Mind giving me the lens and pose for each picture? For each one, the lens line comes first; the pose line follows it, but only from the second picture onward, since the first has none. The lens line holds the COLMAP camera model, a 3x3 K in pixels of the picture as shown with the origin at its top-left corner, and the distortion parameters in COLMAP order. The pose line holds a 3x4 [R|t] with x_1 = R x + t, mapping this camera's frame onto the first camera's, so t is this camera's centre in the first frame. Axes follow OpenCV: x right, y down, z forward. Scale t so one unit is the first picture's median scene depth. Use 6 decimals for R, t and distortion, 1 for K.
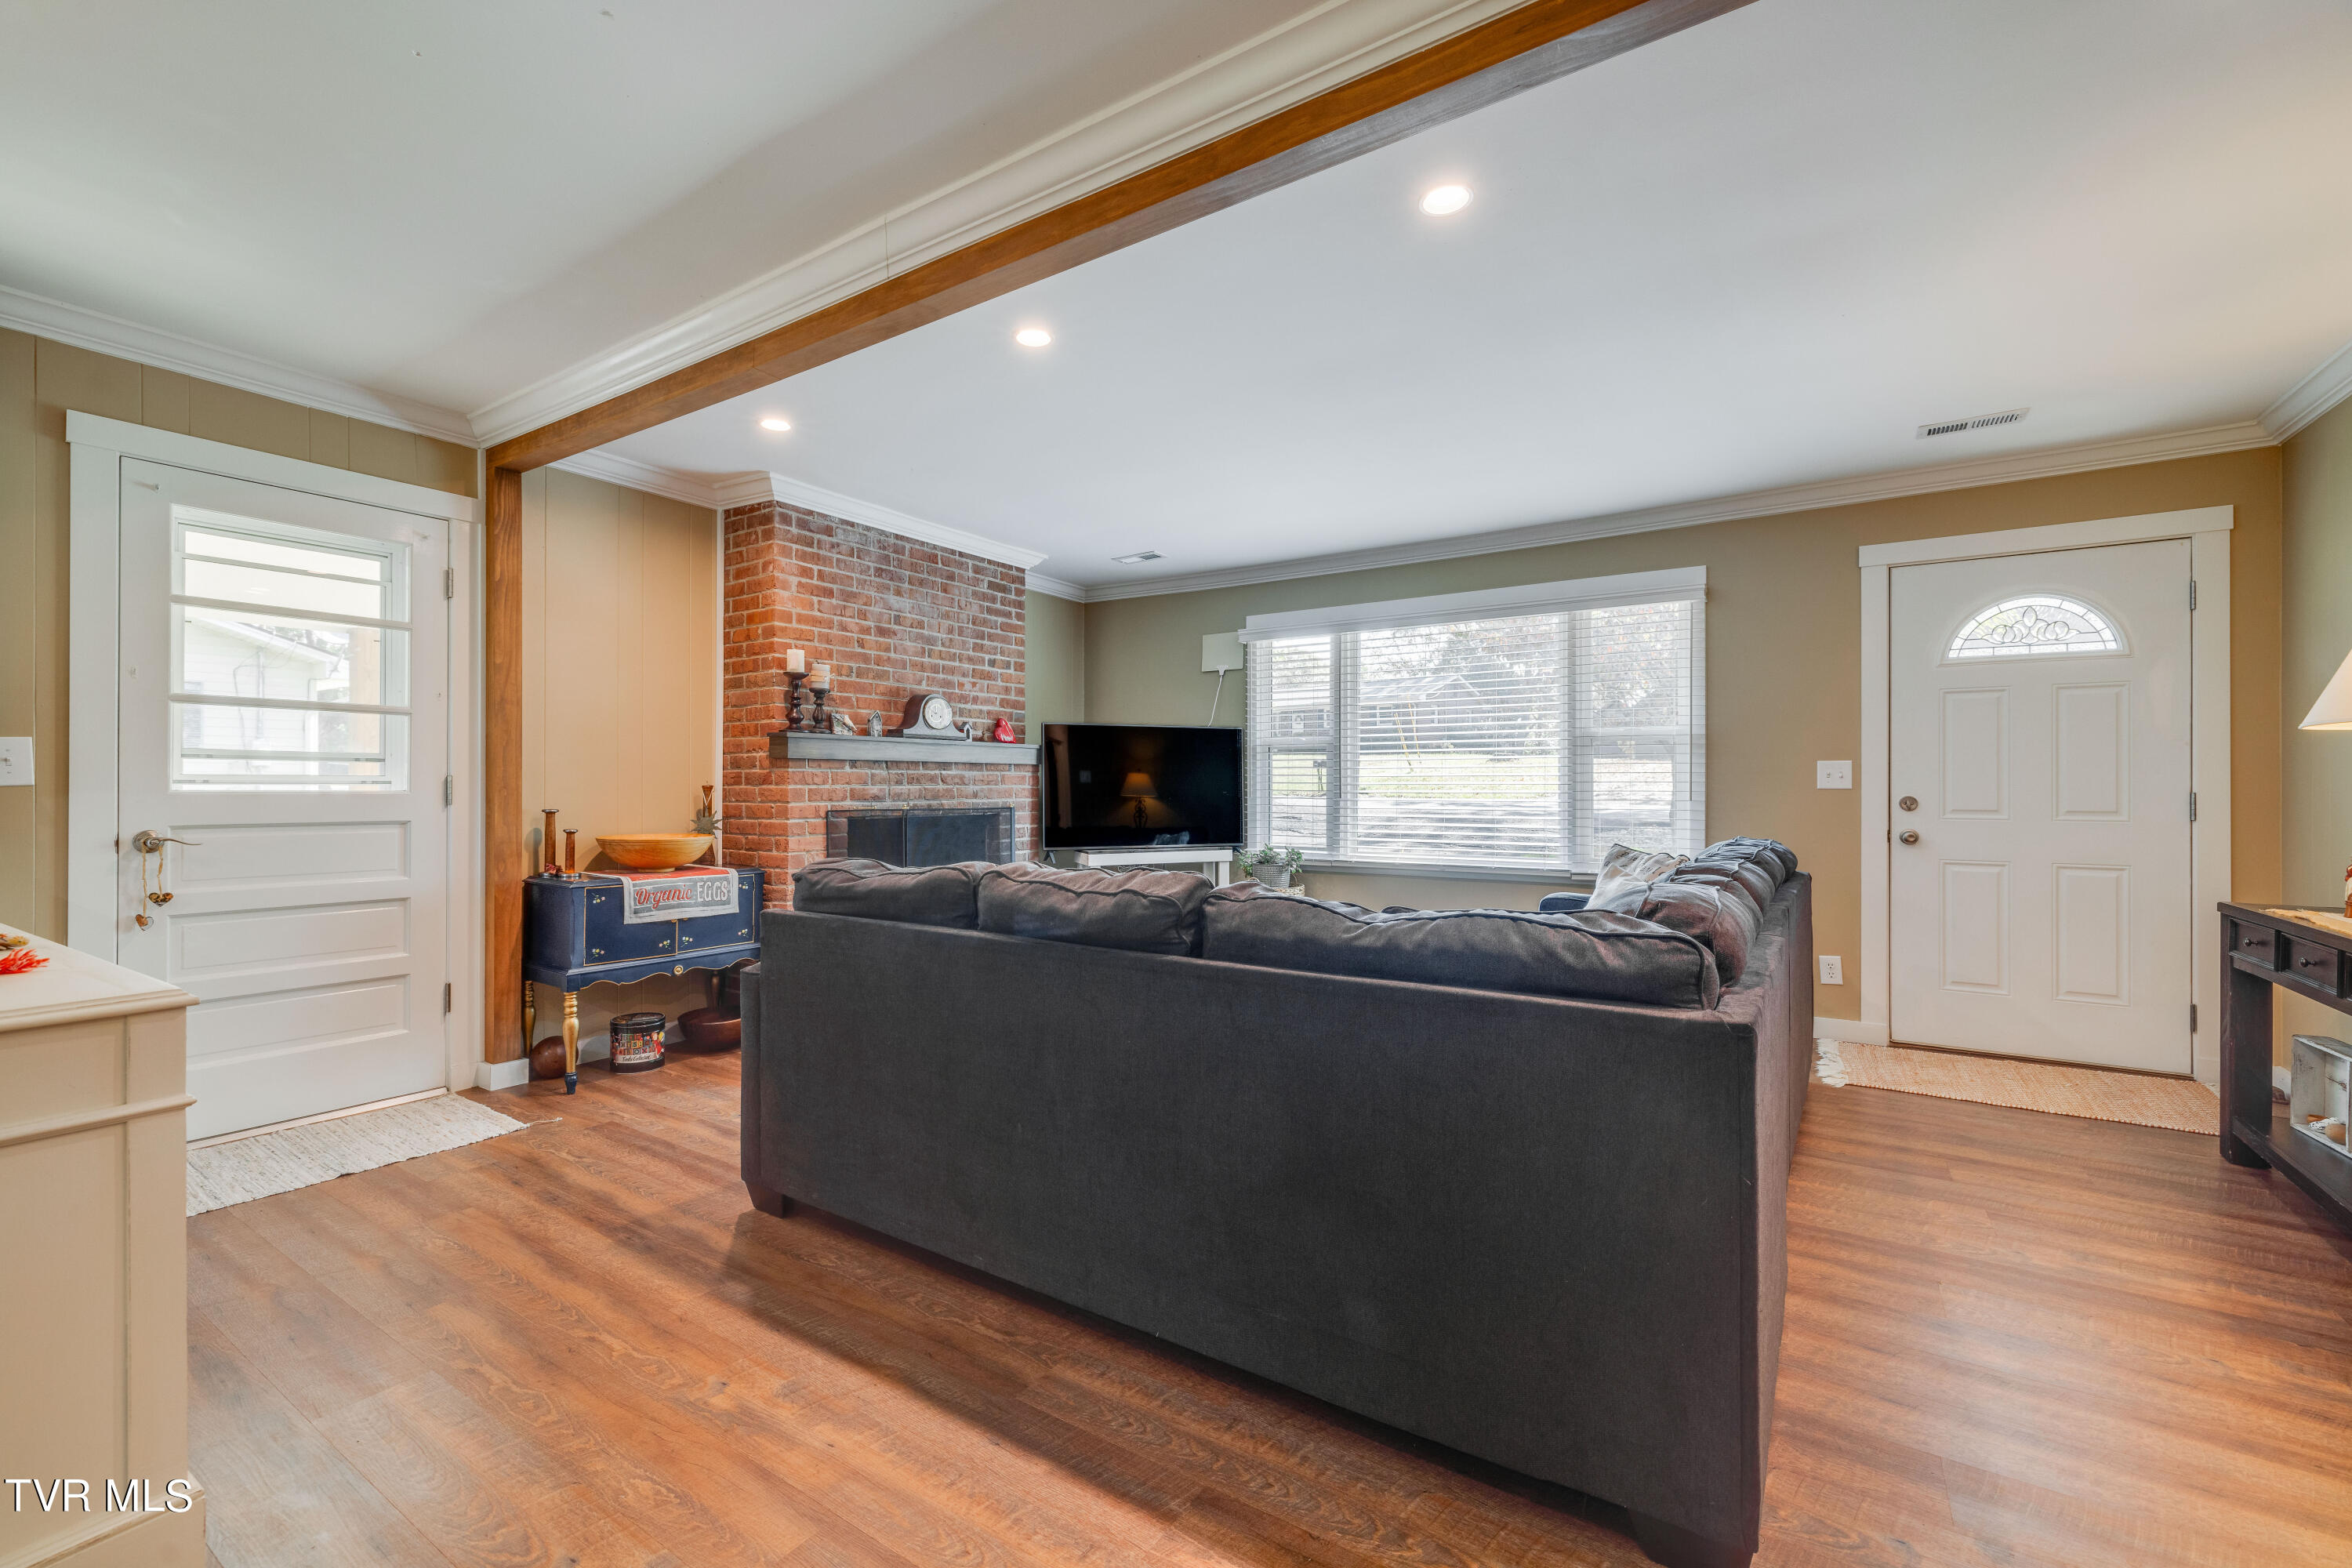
lens RADIAL K [[978.2, 0, 1170.9], [0, 978.2, 785.7], [0, 0, 1]] dist [0.000079, -0.000380]
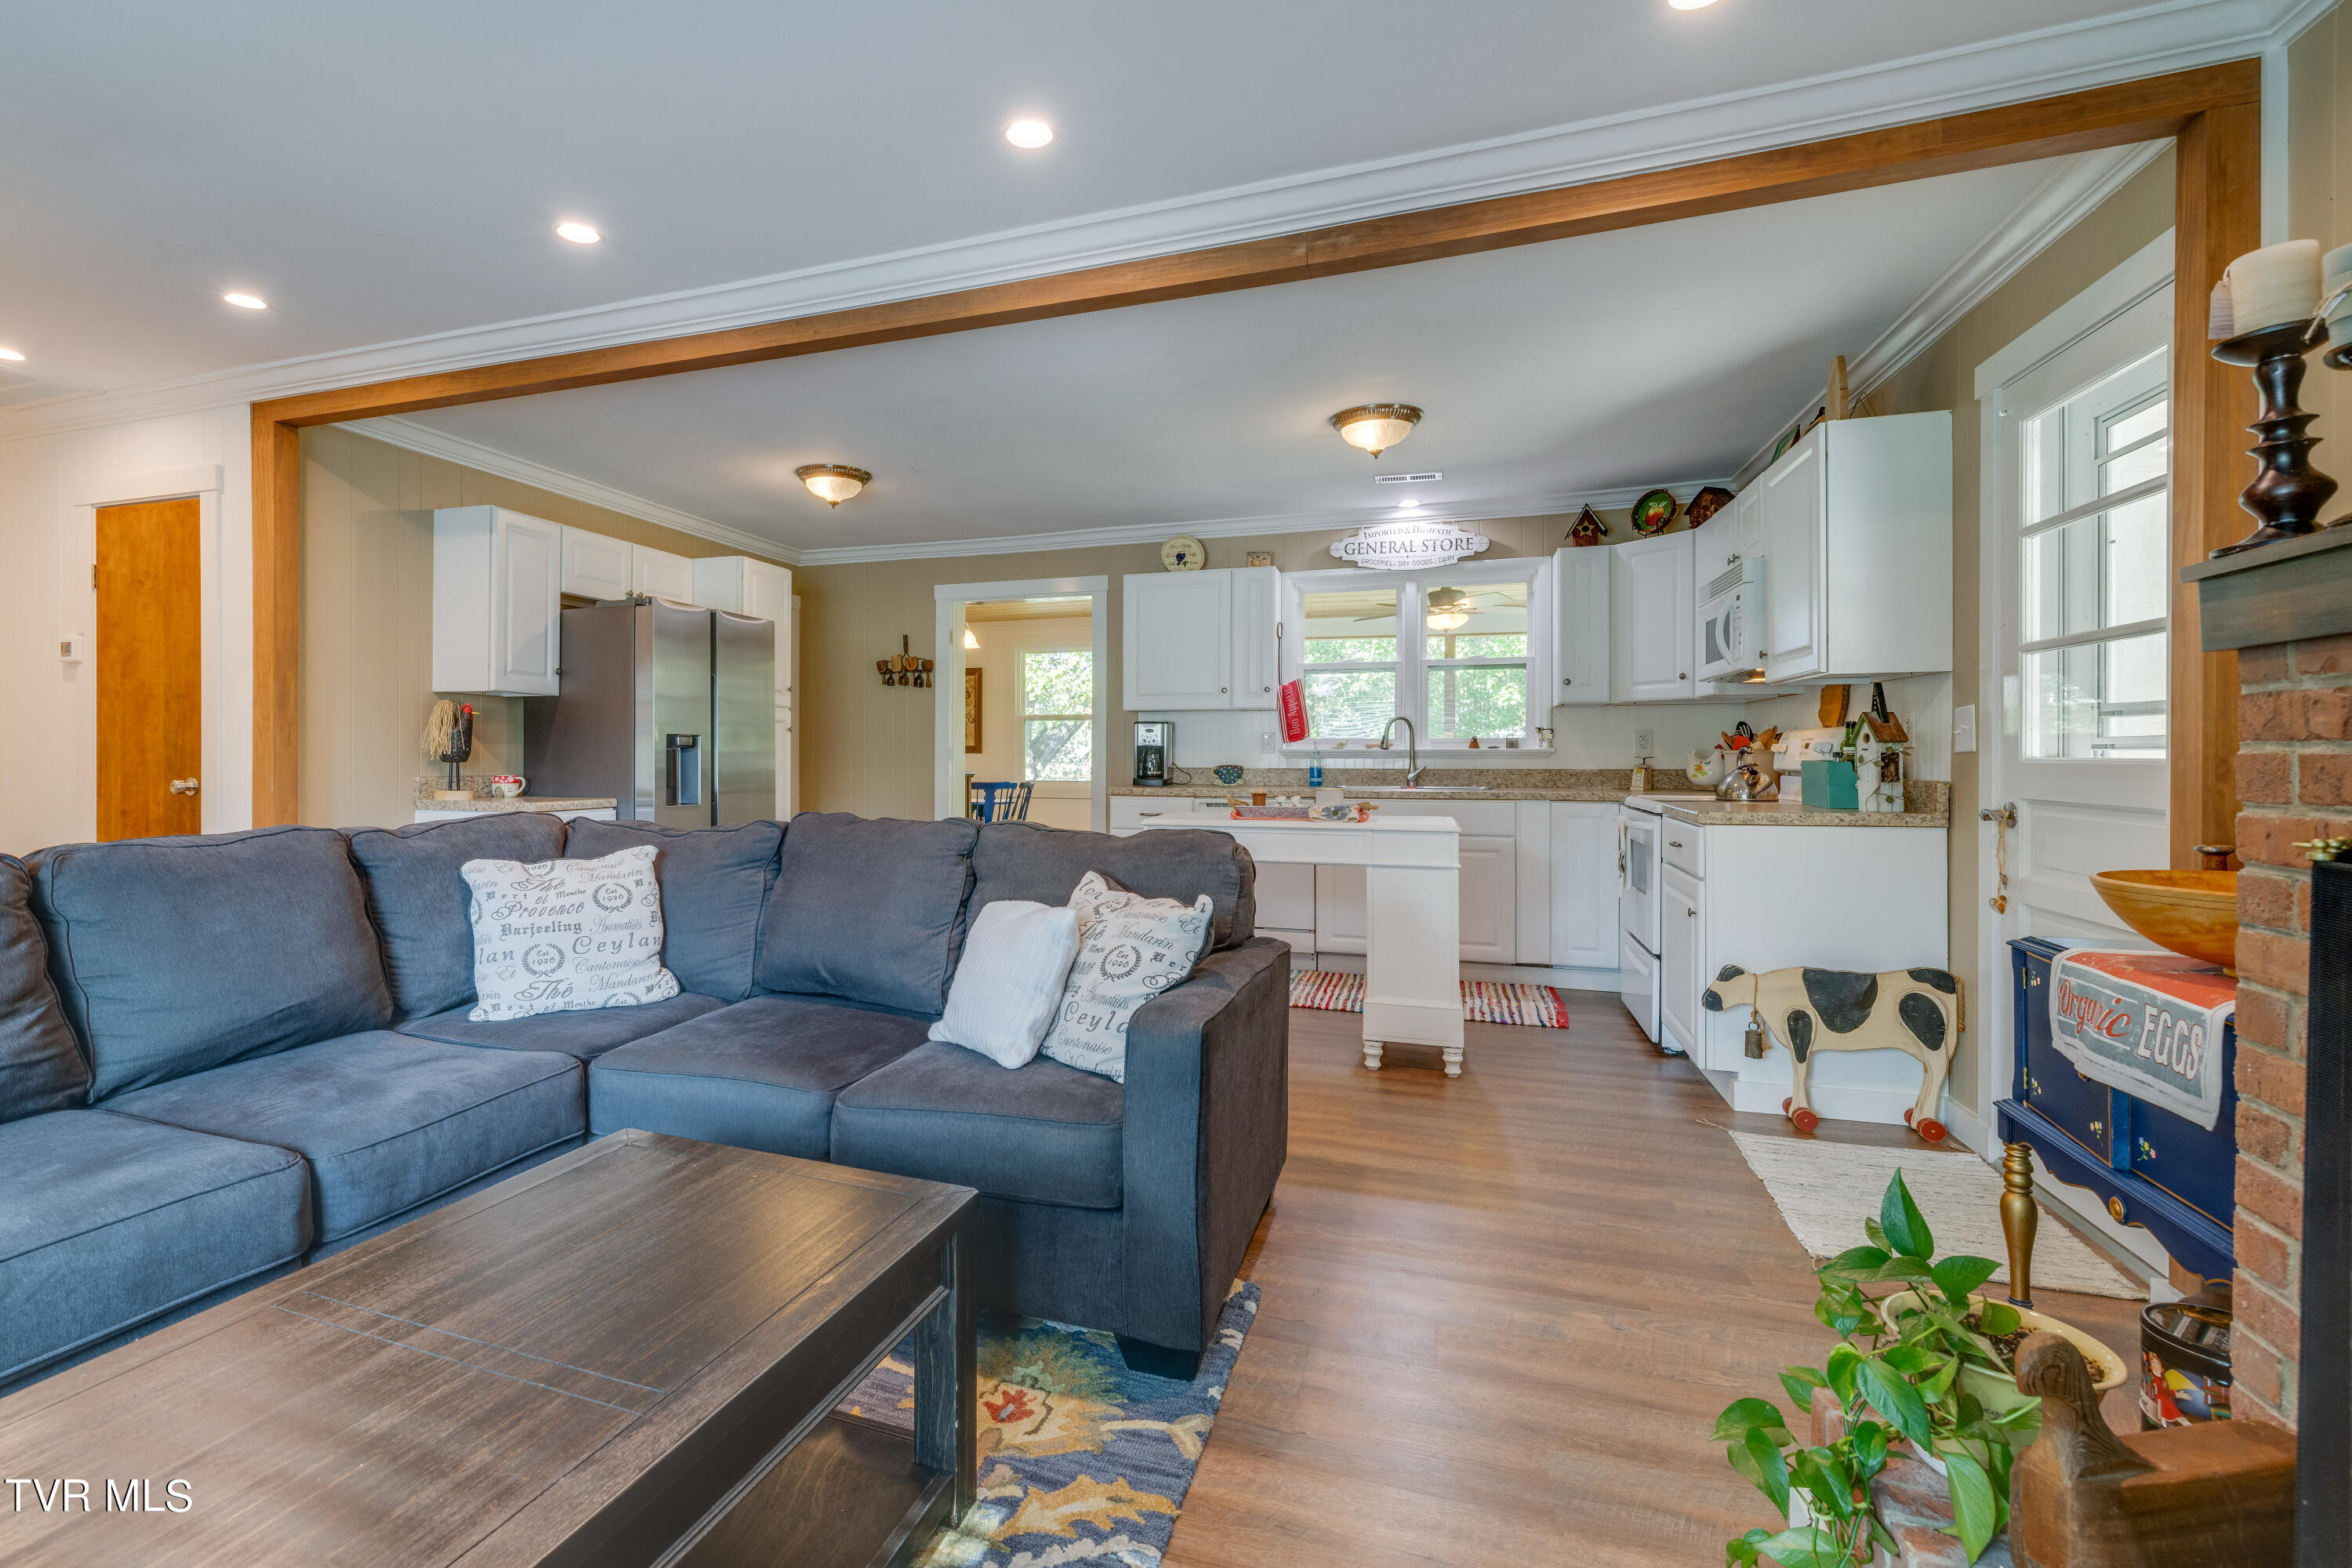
lens RADIAL K [[1099.7, 0, 1023.4], [0, 1099.7, 756.5], [0, 0, 1]] dist [-0.000830, -0.000252]
pose [[-0.976536, -0.001028, -0.215350, 0.024355], [-0.001193, 0.999999, 0.000639, 0.003089], [0.215349, 0.000881, -0.976537, 1.099242]]
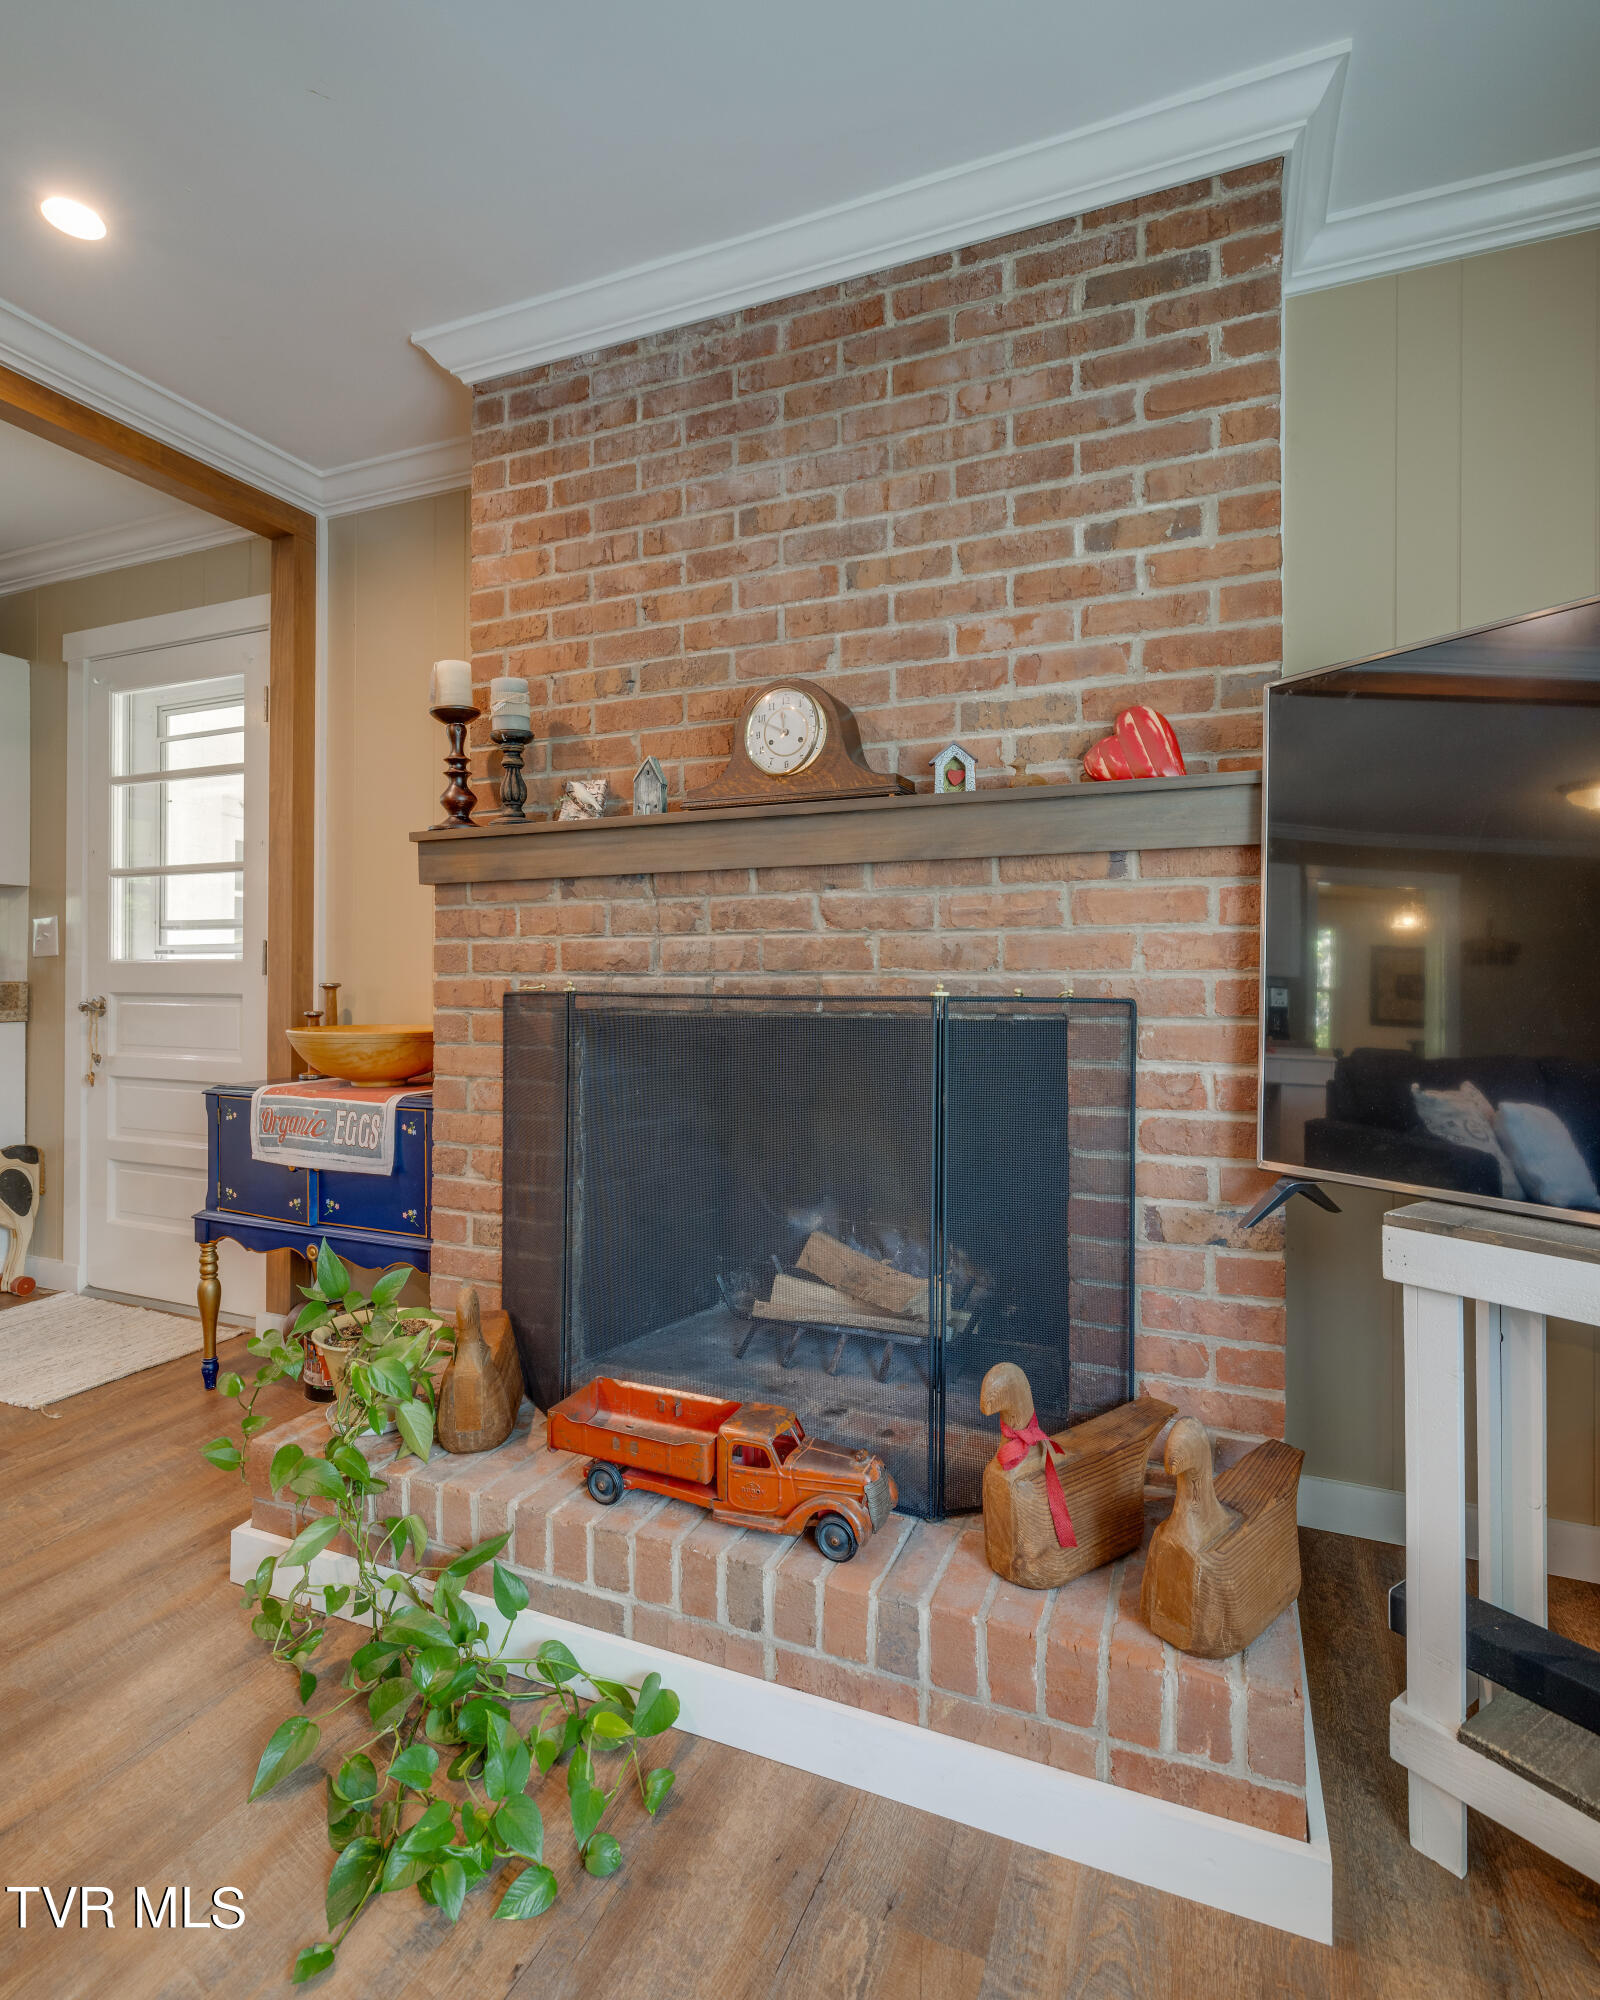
lens RADIAL K [[1017.0, 0, 786.8], [0, 1017.0, 979.7], [0, 0, 1]] dist [0.001757, -0.000305]
pose [[0.179069, -0.006260, -0.983817, 0.133246], [-0.003048, 0.999971, -0.006918, 0.020620], [0.983832, 0.004237, 0.179044, 0.961291]]
